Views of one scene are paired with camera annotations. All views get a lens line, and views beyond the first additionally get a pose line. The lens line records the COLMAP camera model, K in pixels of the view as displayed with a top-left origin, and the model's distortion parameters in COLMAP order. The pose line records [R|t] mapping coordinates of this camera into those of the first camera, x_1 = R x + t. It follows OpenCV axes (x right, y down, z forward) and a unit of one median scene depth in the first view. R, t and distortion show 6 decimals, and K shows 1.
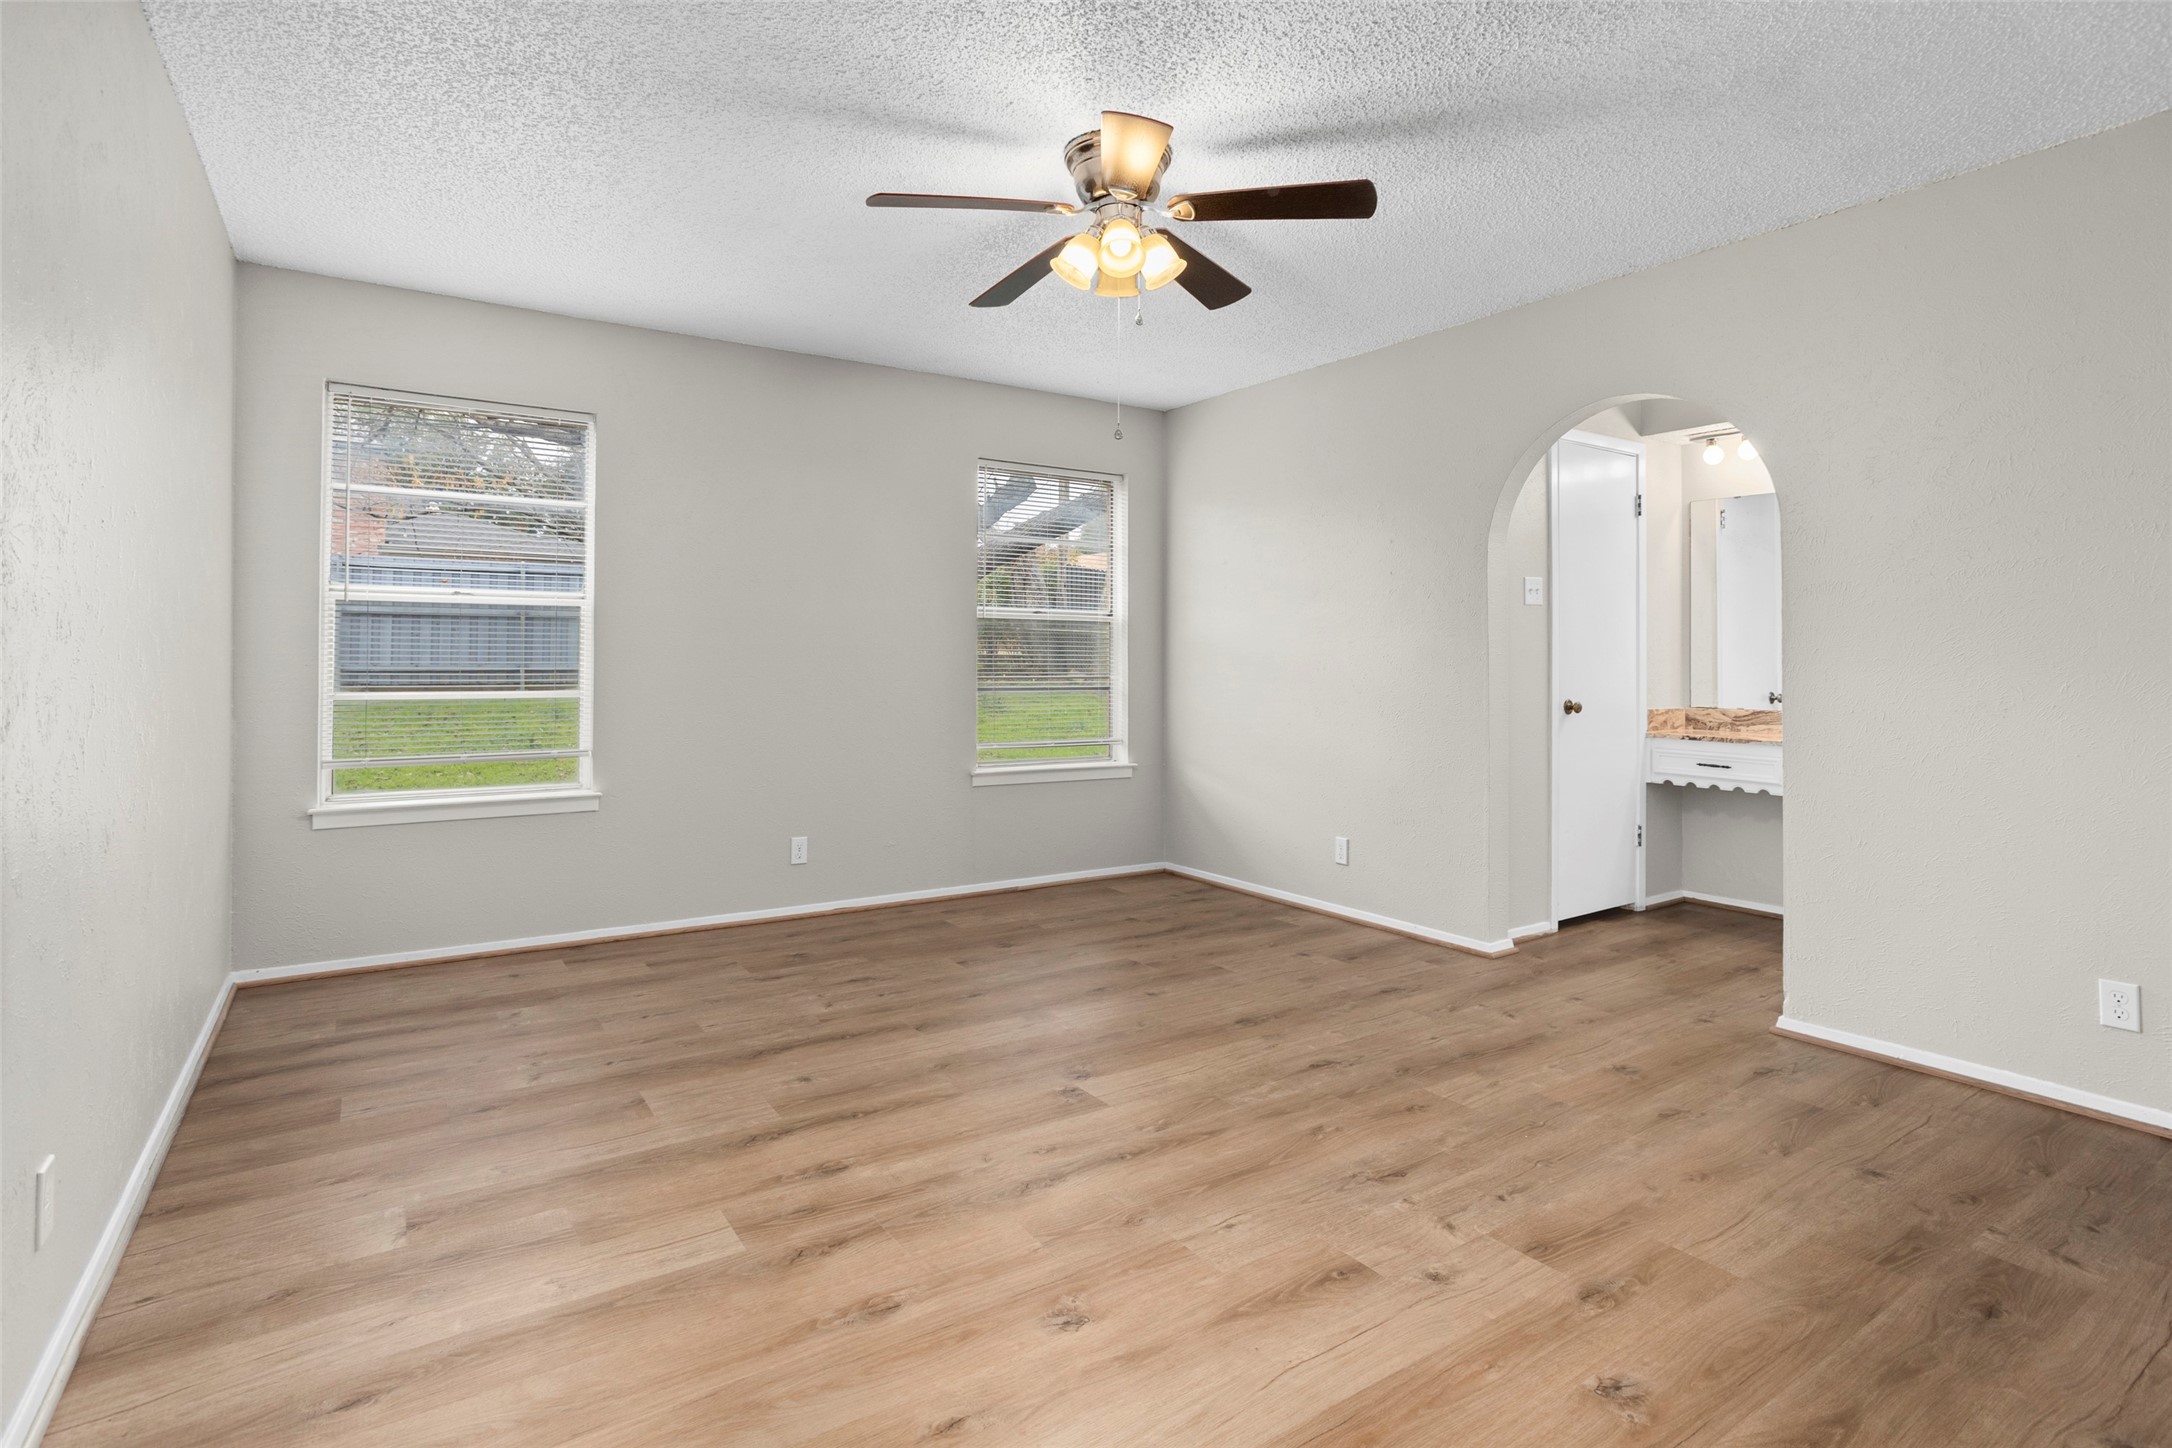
lens RADIAL K [[1072.8, 0, 1065.2], [0, 1072.8, 670.5], [0, 0, 1]] dist [-0.049992, 0.037605]
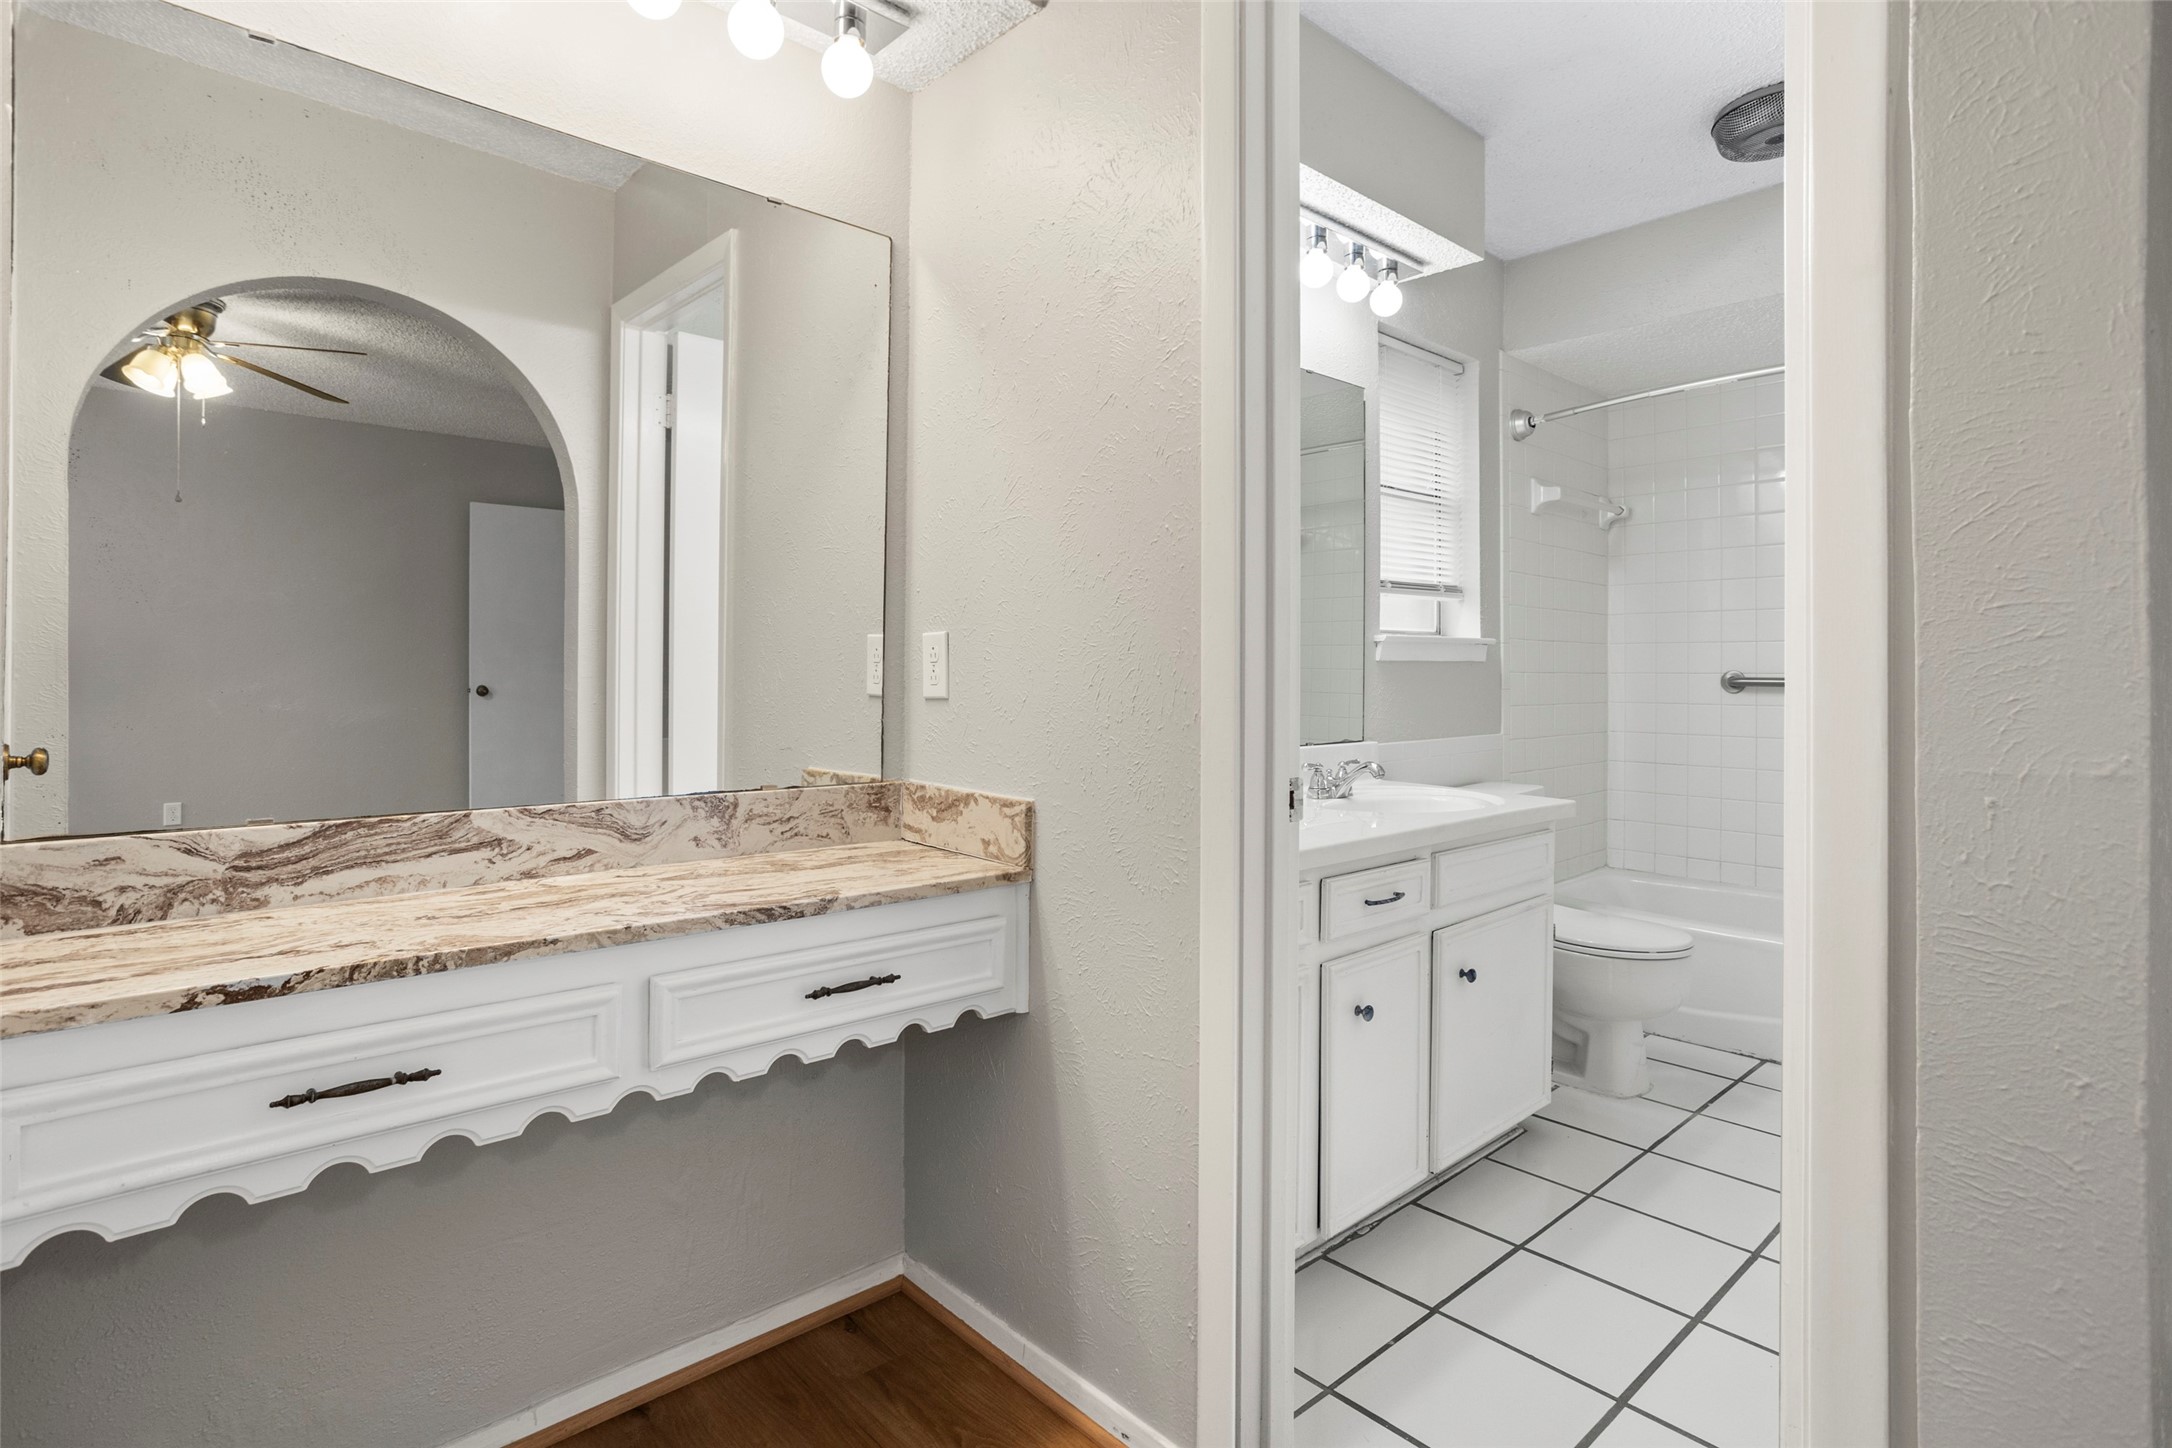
lens RADIAL K [[1088.9, 0, 1066.7], [0, 1088.9, 680.6], [0, 0, 1]] dist [-0.070251, 0.043901]
pose [[-0.154629, -0.004033, 0.987964, 0.452390], [-0.004187, 0.999985, 0.003427, -0.001840], [-0.987964, -0.003606, -0.154643, 1.573092]]
